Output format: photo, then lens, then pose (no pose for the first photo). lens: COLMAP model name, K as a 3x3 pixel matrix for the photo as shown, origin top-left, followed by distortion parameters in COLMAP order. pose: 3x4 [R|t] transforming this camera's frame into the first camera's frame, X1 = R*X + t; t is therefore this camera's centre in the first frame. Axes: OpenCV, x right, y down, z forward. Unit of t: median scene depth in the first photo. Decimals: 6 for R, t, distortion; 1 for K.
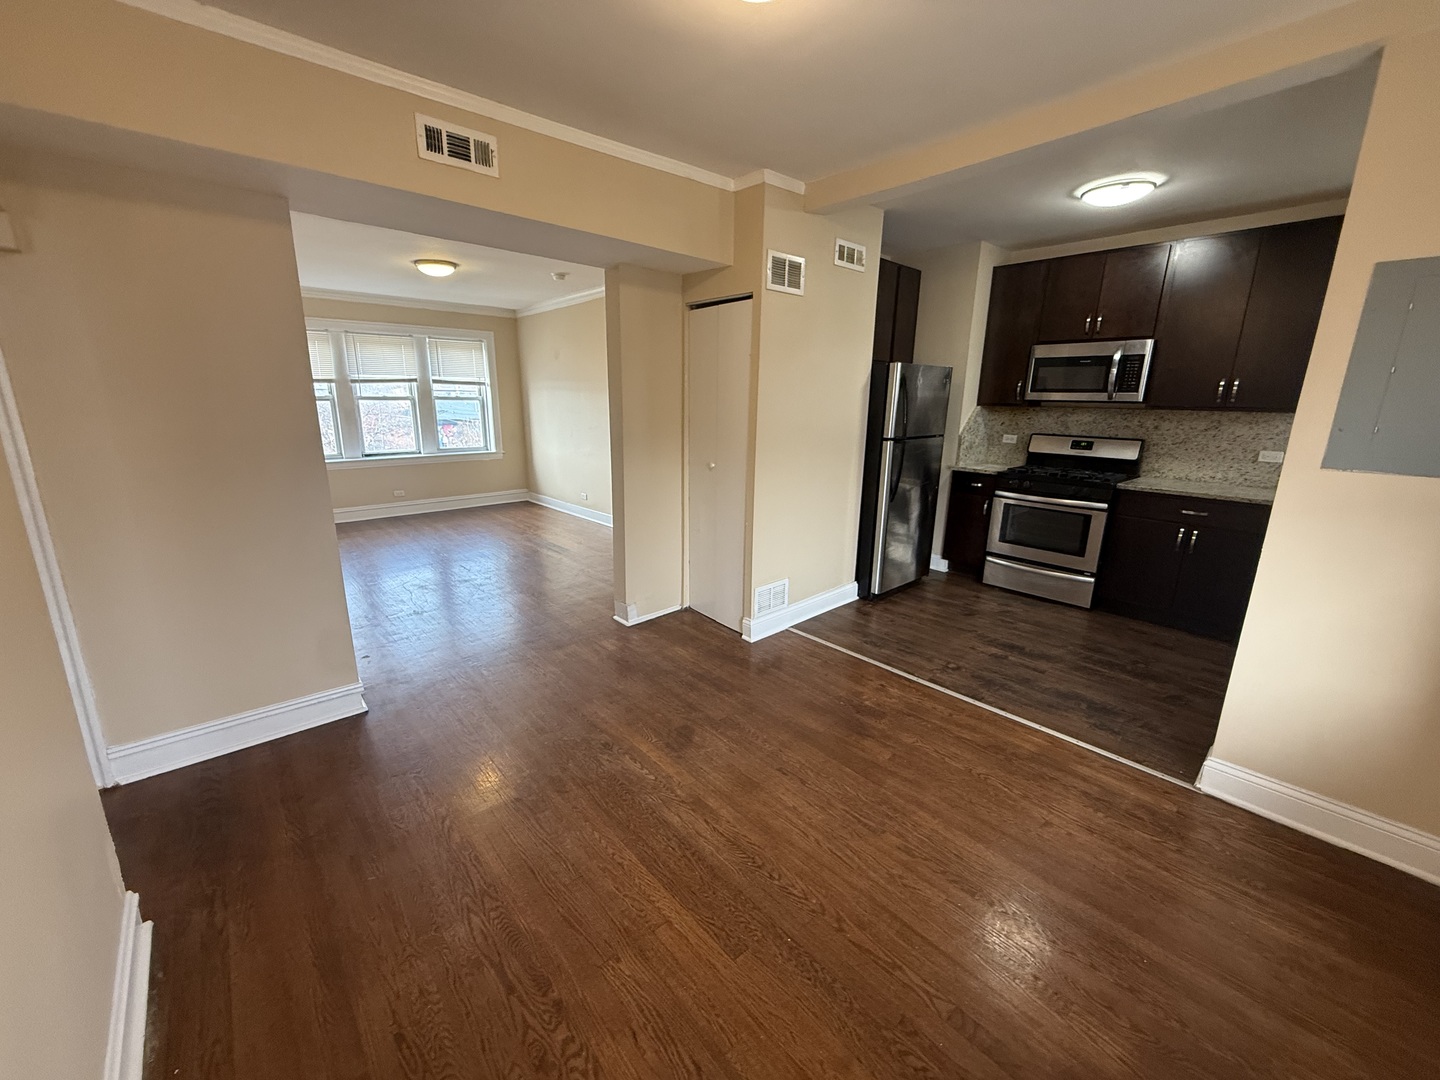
lens RADIAL K [[573.6, 0, 715.2], [0, 573.6, 539.3], [0, 0, 1]] dist [-0.002303, -0.000091]
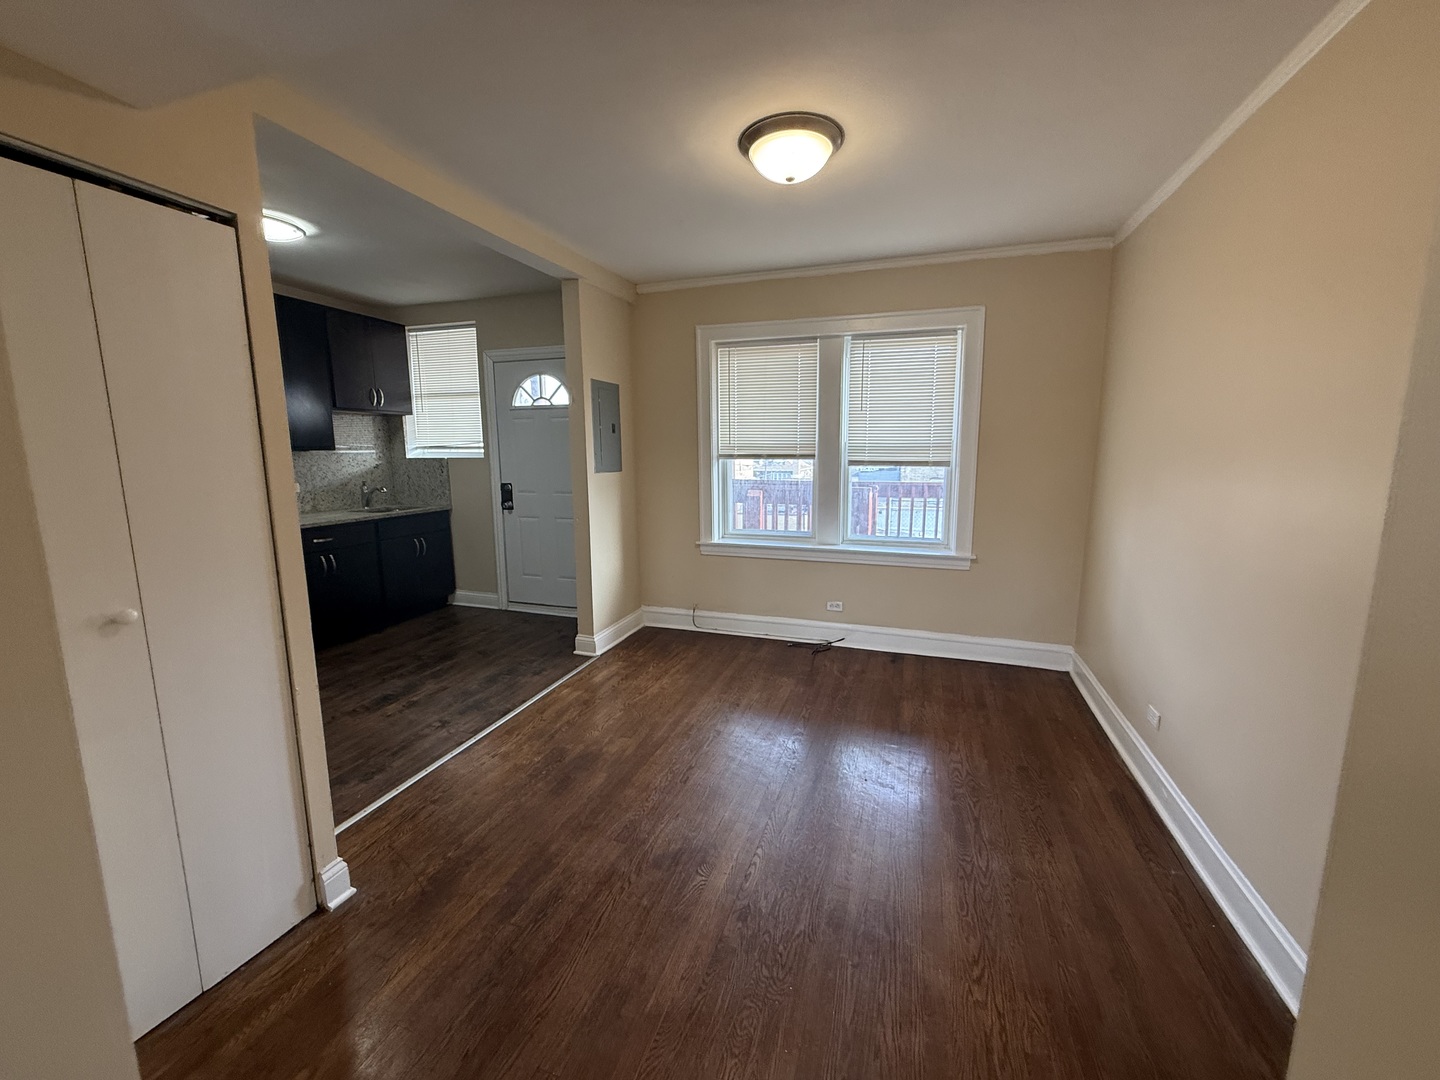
lens RADIAL K [[573.6, 0, 721.7], [0, 573.6, 534.2], [0, 0, 1]] dist [-0.002303, -0.000091]
pose [[-0.503133, -0.138486, 0.853041, -0.625152], [0.205200, 0.939704, 0.273585, -0.250598], [-0.839494, 0.312693, -0.444379, 1.035532]]
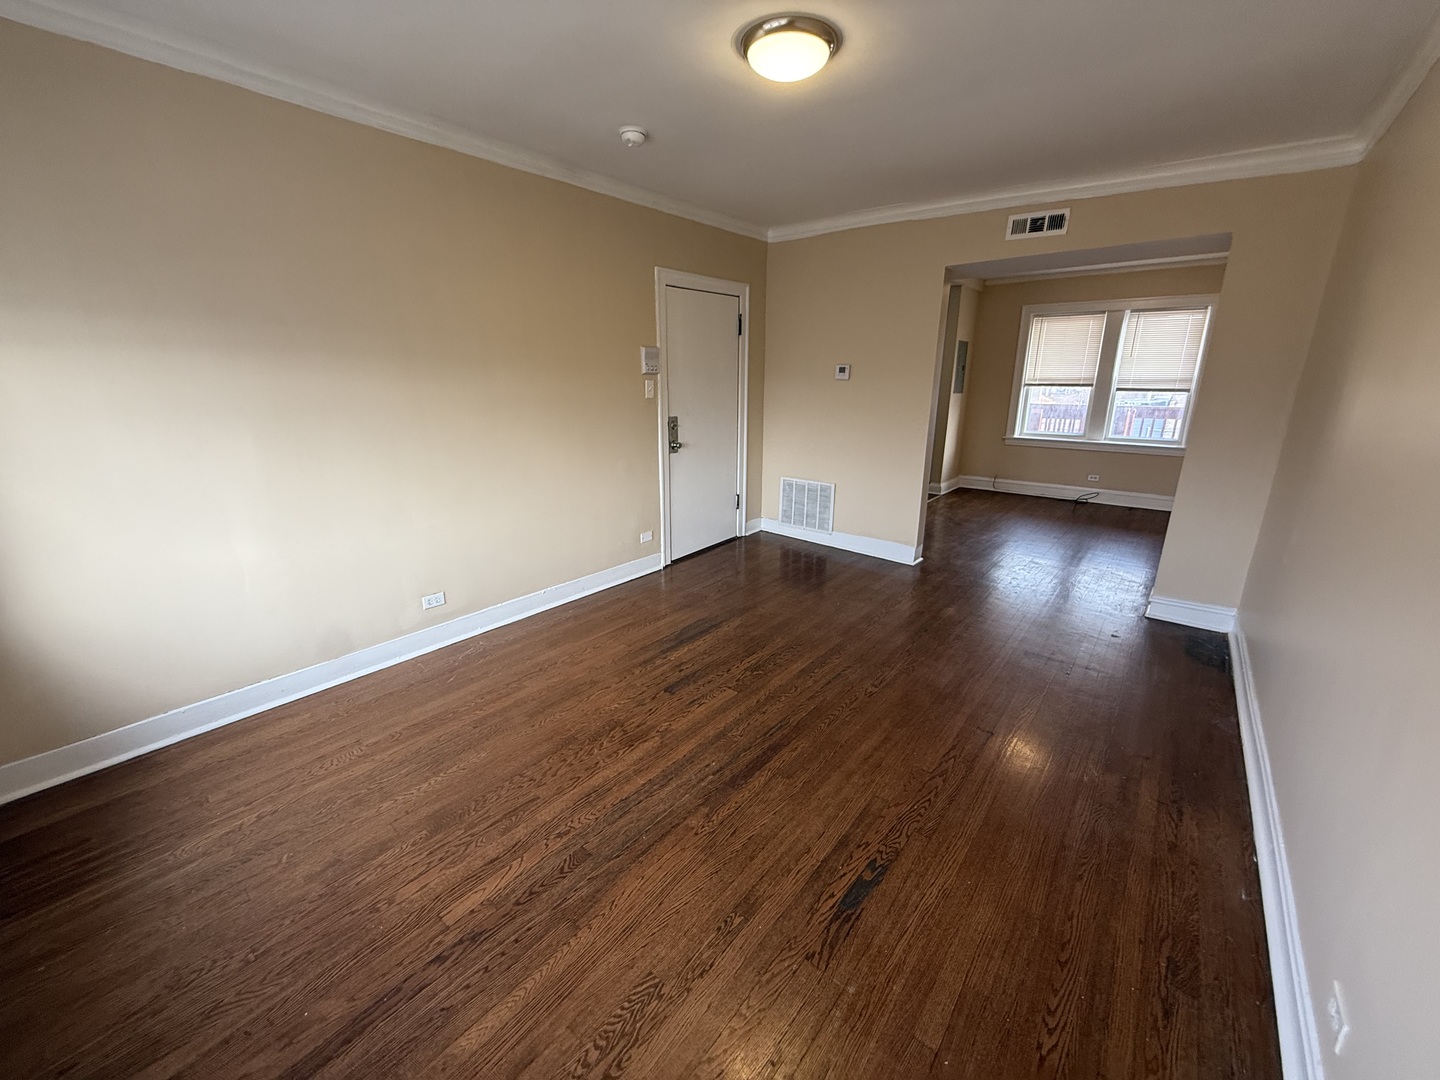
lens RADIAL K [[573.6, 0, 712.5], [0, 573.6, 544.0], [0, 0, 1]] dist [-0.002303, -0.000091]
pose [[-0.156175, -0.285969, 0.945426, -1.635140], [0.235853, 0.918686, 0.316842, -0.503044], [-0.959157, 0.272465, -0.076029, 1.975288]]
